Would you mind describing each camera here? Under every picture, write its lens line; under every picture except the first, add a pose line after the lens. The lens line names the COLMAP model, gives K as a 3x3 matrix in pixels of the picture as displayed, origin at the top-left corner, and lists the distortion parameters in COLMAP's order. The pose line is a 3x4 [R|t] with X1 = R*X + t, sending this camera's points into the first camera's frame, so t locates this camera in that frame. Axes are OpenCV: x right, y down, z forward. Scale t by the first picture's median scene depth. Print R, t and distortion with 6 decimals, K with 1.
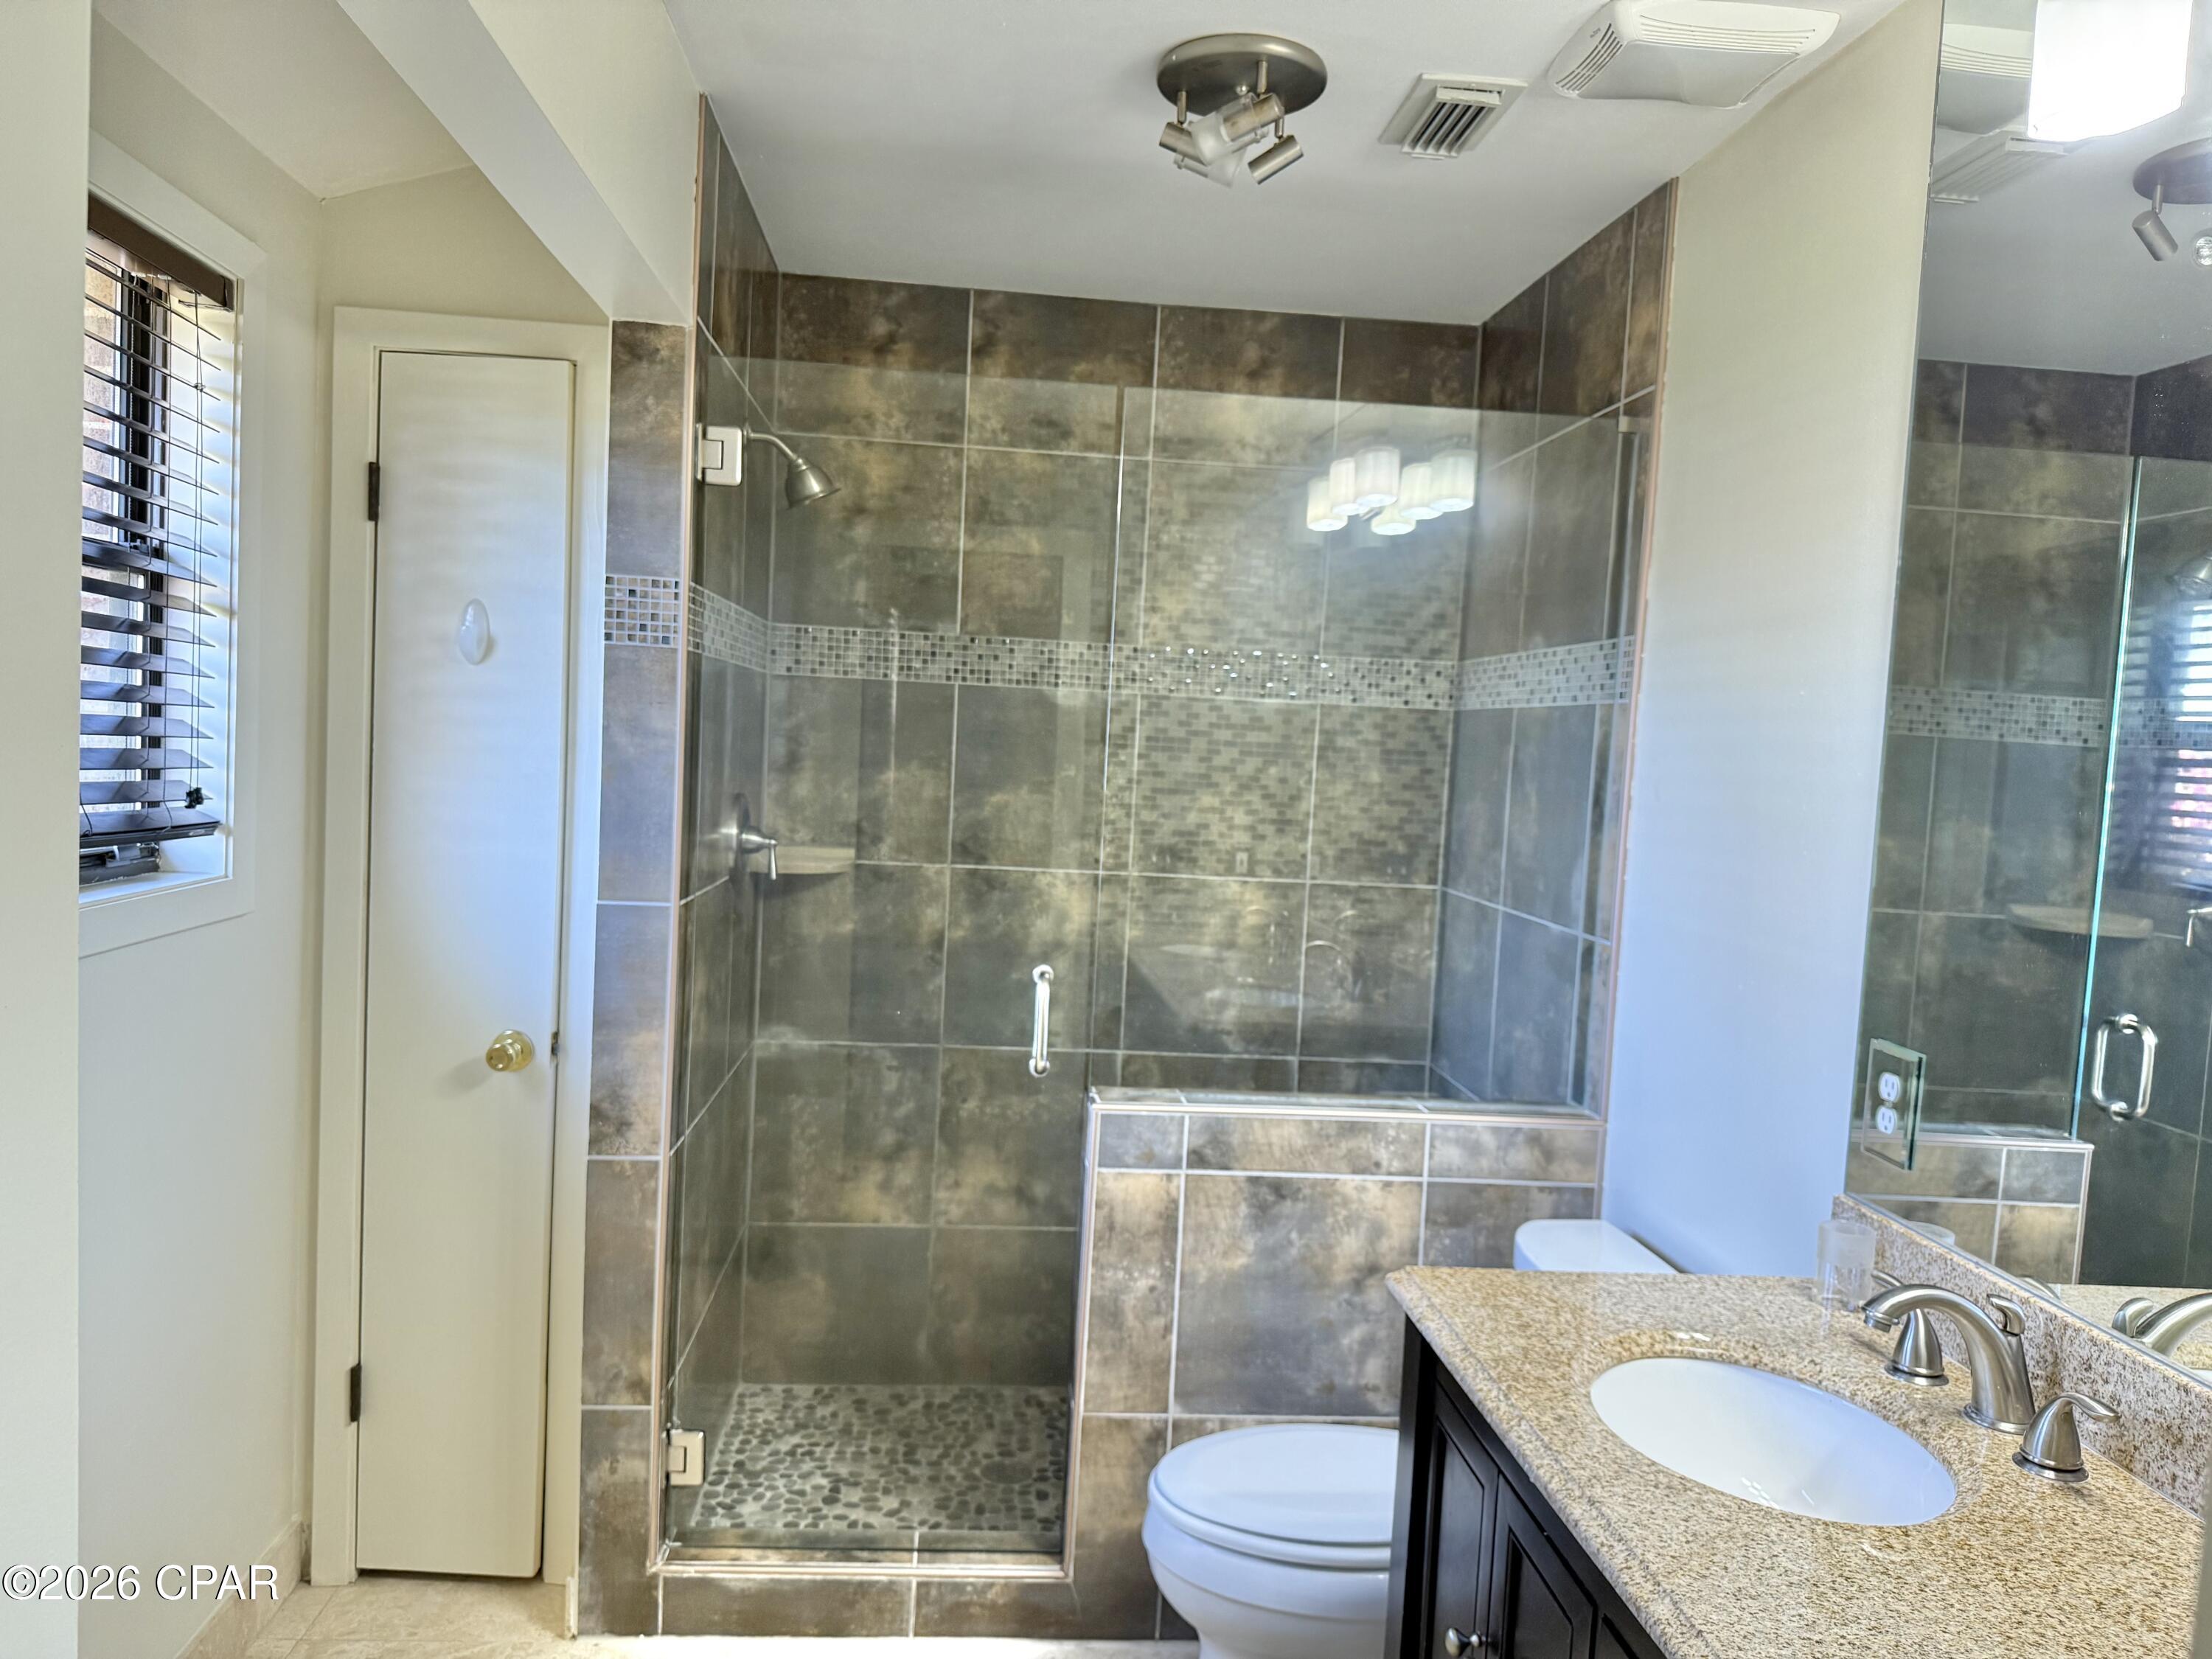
lens RADIAL K [[1537.7, 0, 1163.7], [0, 1537.7, 834.6], [0, 0, 1]] dist [0.135480, -0.244227]
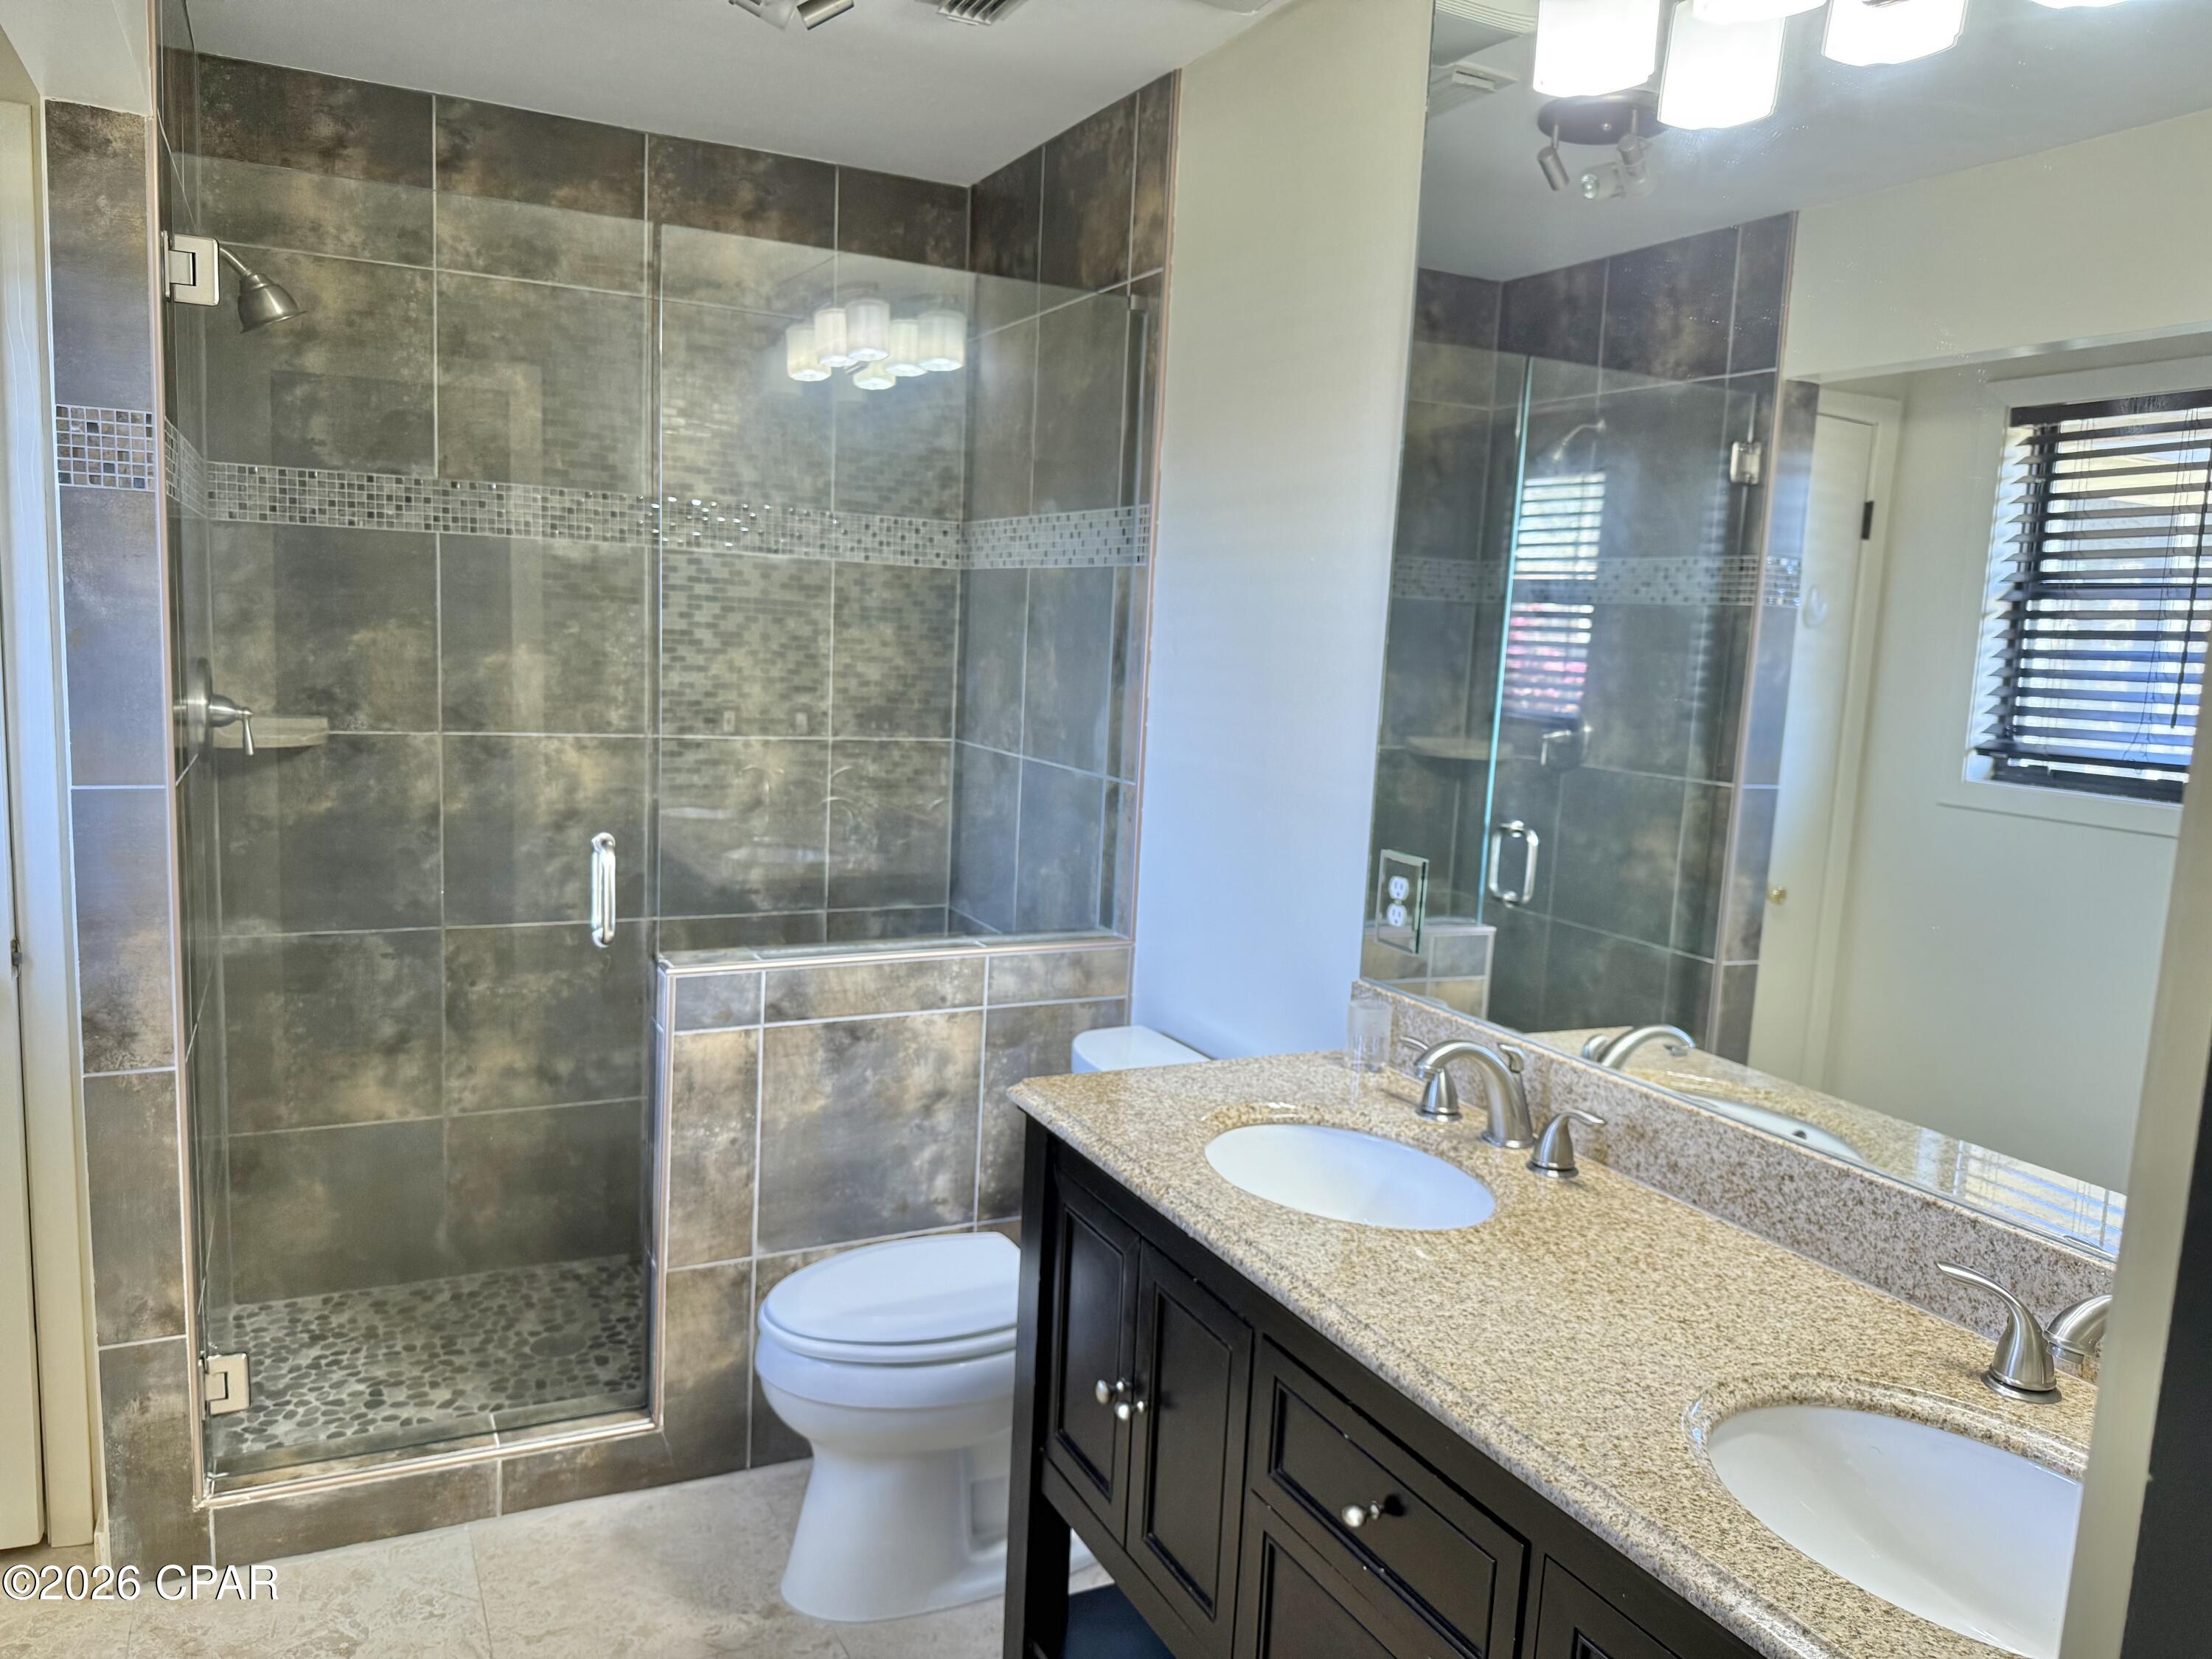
lens RADIAL K [[1563.0, 0, 1100.6], [0, 1563.0, 824.1], [0, 0, 1]] dist [0.049165, -0.062602]
pose [[0.928937, -0.055344, 0.366077, -0.134318], [0.023291, 0.995541, 0.091406, -0.002995], [-0.369504, -0.076384, 0.926084, -0.024266]]
